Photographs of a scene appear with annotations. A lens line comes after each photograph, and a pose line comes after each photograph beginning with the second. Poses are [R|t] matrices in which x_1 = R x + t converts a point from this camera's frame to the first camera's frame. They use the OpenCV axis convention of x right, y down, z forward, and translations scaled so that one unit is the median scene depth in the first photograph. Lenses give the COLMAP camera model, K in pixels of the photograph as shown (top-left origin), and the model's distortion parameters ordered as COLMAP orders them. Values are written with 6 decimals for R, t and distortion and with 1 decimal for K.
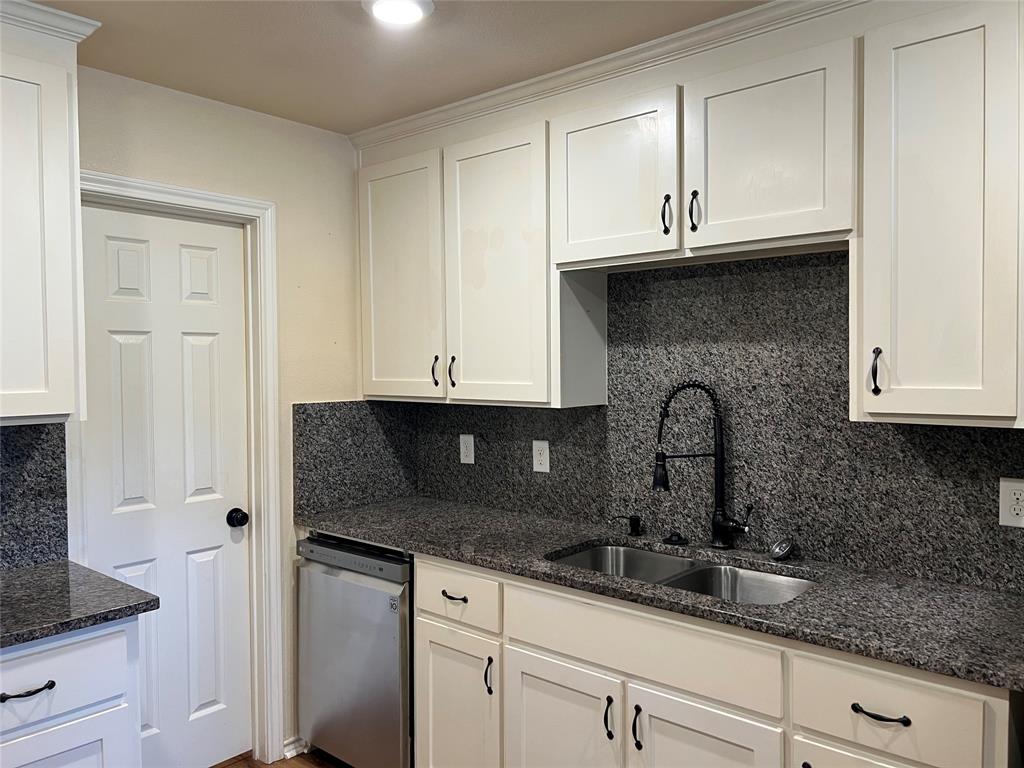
lens RADIAL K [[773.2, 0, 521.4], [0, 773.2, 383.3], [0, 0, 1]] dist [0.014681, -0.033324]
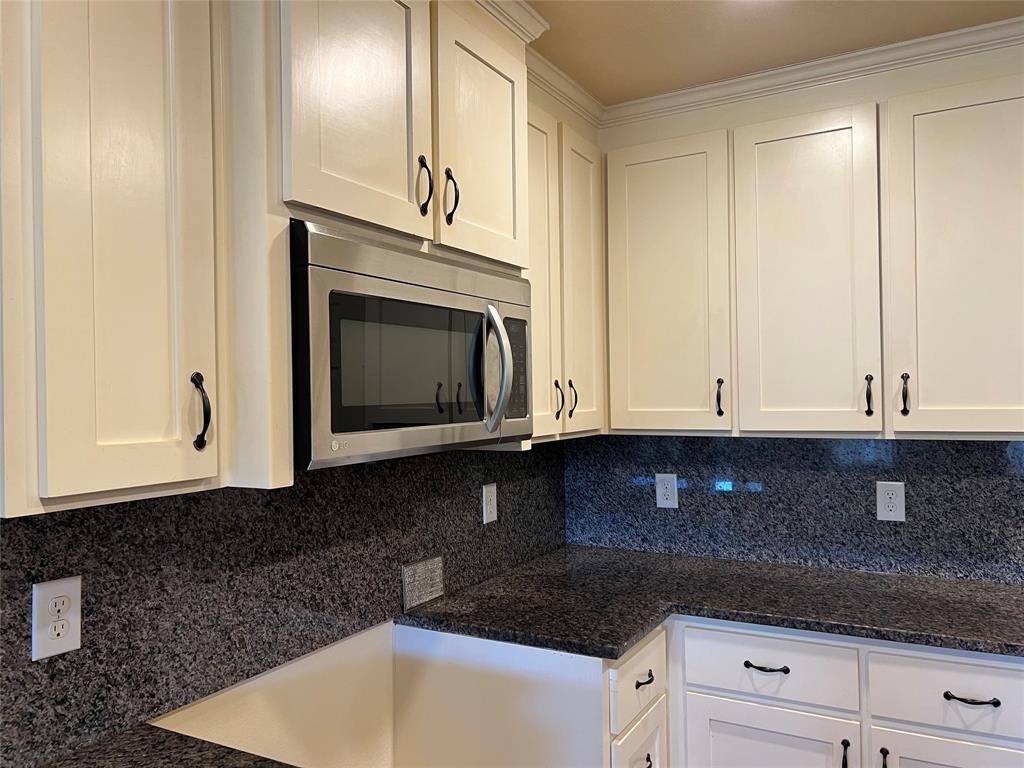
lens RADIAL K [[773.2, 0, 513.1], [0, 773.2, 378.3], [0, 0, 1]] dist [0.014681, -0.033324]
pose [[0.171797, -0.010070, -0.985081, 0.189817], [-0.010382, 0.999874, -0.012032, -0.006520], [0.985078, 0.012295, 0.171671, 0.151142]]
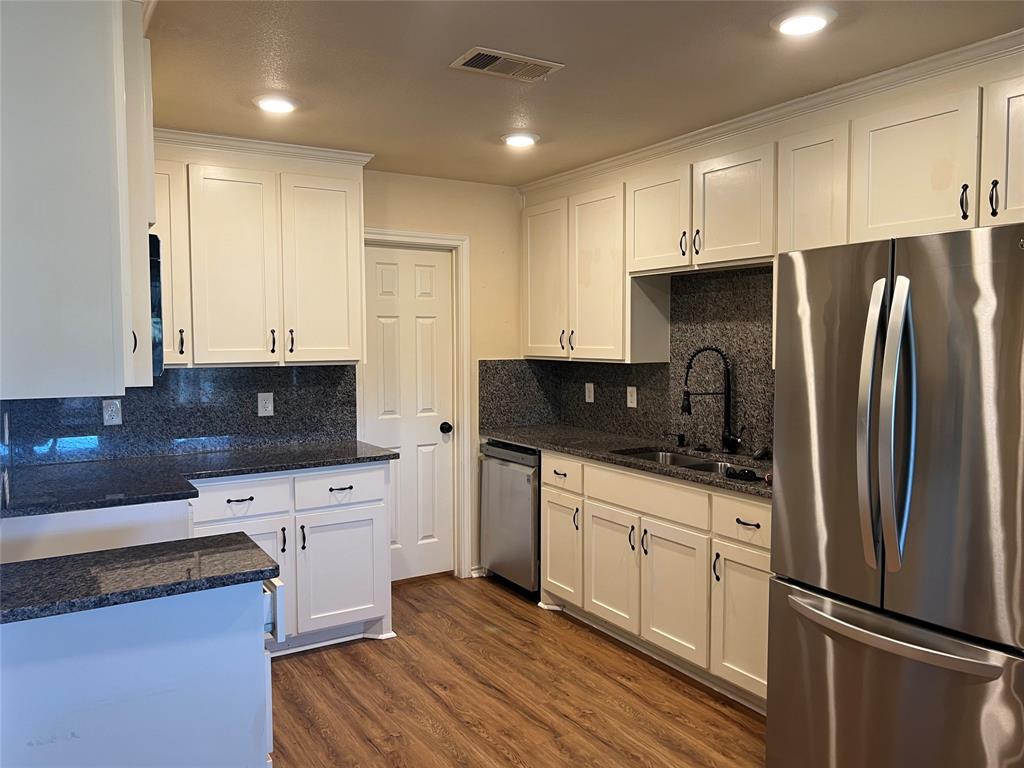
lens RADIAL K [[773.2, 0, 507.5], [0, 773.2, 384.4], [0, 0, 1]] dist [0.014681, -0.033324]
pose [[0.948695, 0.023251, -0.315336, 0.316677], [-0.012868, 0.999306, 0.034969, 0.023807], [0.315930, -0.029117, 0.948336, -0.598843]]
